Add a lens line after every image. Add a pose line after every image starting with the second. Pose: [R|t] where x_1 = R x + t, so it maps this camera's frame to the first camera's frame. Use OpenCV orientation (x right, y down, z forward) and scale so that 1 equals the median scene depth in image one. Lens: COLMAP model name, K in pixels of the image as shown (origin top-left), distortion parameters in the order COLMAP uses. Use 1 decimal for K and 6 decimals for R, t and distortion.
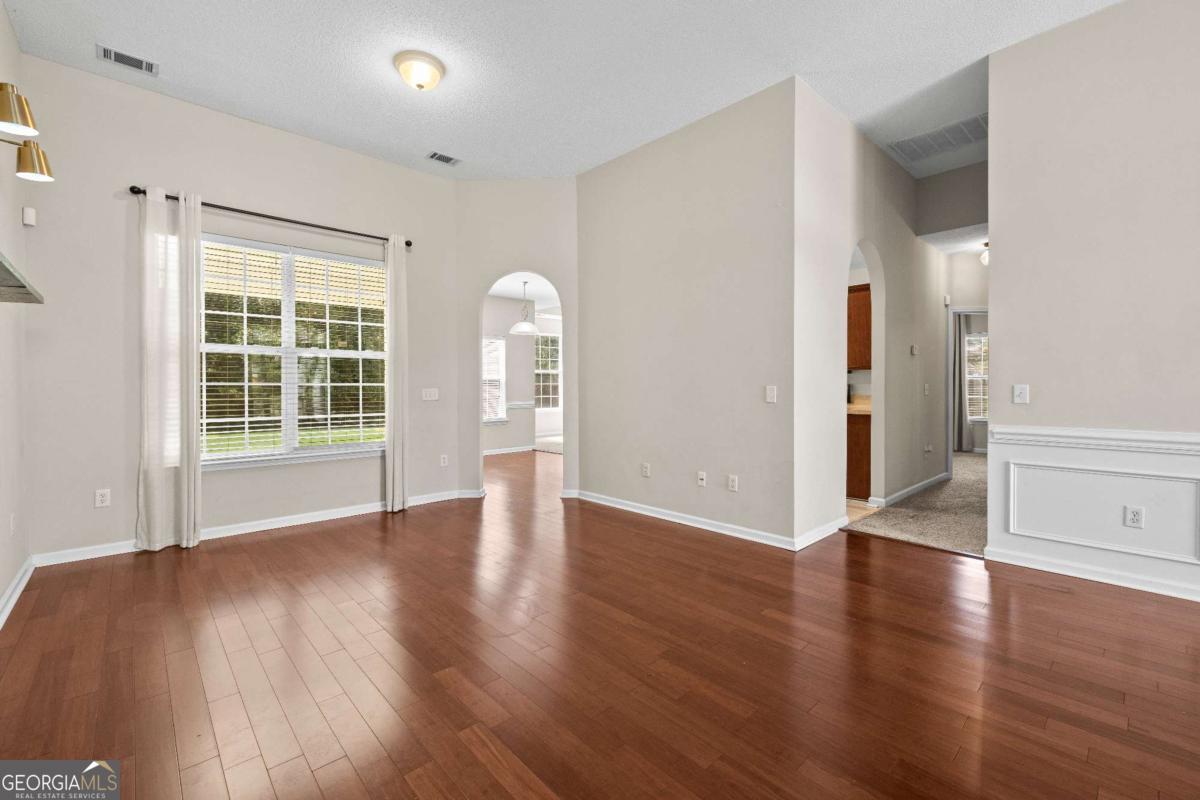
lens RADIAL K [[508.4, 0, 600.0], [0, 508.4, 400.0], [0, 0, 1]] dist [0.000927, 0.000162]
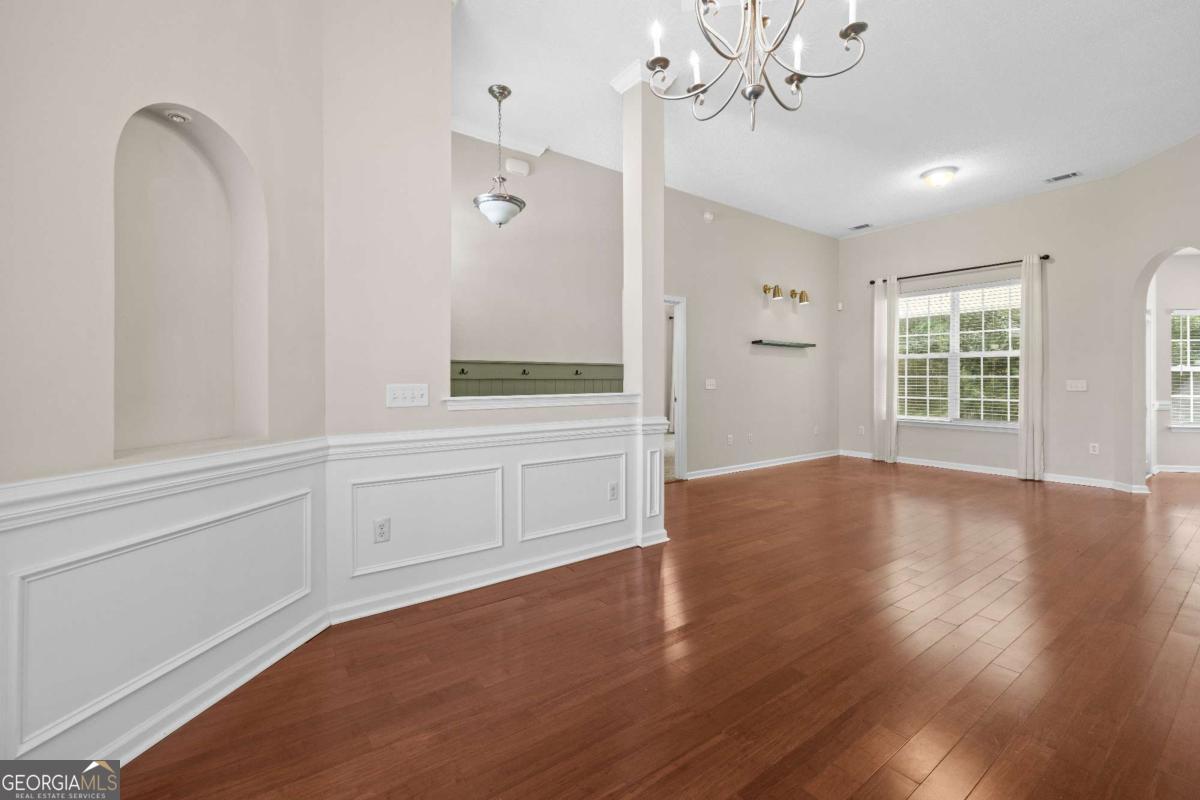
lens RADIAL K [[510.0, 0, 593.7], [0, 510.0, 384.0], [0, 0, 1]] dist [-0.000897, -0.000162]
pose [[-0.108689, 0.002550, -0.994073, 1.064219], [-0.035090, 0.999364, 0.006400, 0.020737], [0.993456, 0.035578, -0.108531, 0.104809]]
